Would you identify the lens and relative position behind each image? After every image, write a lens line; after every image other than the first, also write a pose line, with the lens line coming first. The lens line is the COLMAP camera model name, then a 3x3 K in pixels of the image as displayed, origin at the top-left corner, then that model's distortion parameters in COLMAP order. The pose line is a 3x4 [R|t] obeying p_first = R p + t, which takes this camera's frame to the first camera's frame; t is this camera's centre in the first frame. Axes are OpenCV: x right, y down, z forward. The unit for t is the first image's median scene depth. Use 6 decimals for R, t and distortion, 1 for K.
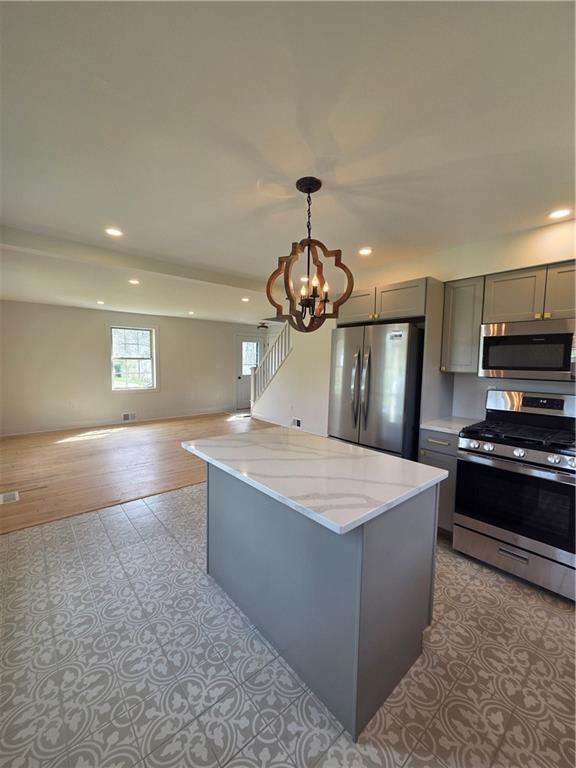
lens RADIAL K [[311.1, 0, 289.1], [0, 311.1, 385.3], [0, 0, 1]] dist [-0.000071, 0.000559]
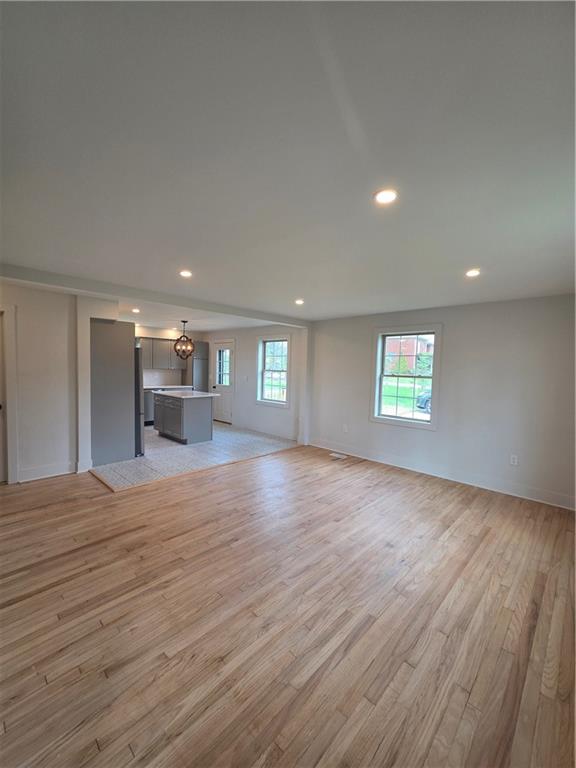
lens RADIAL K [[311.1, 0, 288.6], [0, 311.1, 384.6], [0, 0, 1]] dist [-0.000071, 0.000559]
pose [[-0.996247, -0.041113, -0.076175, -0.424706], [-0.050494, 0.990790, 0.125639, -0.191023], [0.070308, 0.129014, -0.989147, 2.259746]]
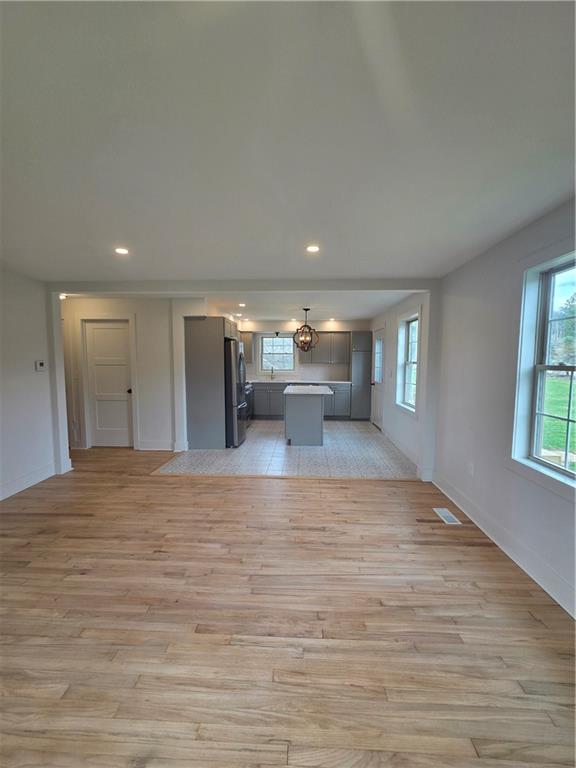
lens RADIAL K [[311.1, 0, 289.5], [0, 311.1, 386.0], [0, 0, 1]] dist [-0.000071, 0.000559]
pose [[-0.717575, -0.080518, 0.691811, -1.018114], [0.031488, 0.988529, 0.147712, -0.145433], [-0.695769, 0.127778, -0.706808, 1.669393]]
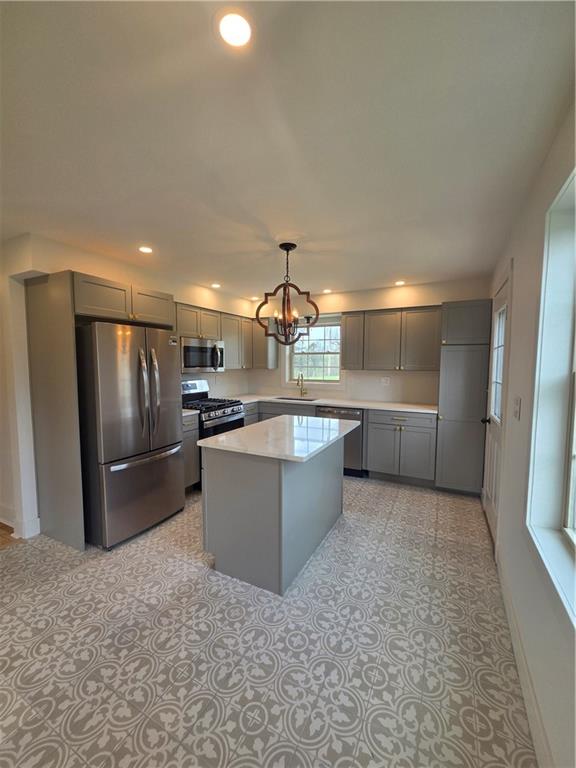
lens RADIAL K [[311.1, 0, 289.7], [0, 311.1, 383.2], [0, 0, 1]] dist [-0.000071, 0.000559]
pose [[-0.364393, -0.087116, 0.927162, -0.617021], [0.051228, 0.992232, 0.113363, -0.074057], [-0.929835, 0.088805, -0.357100, 0.714149]]
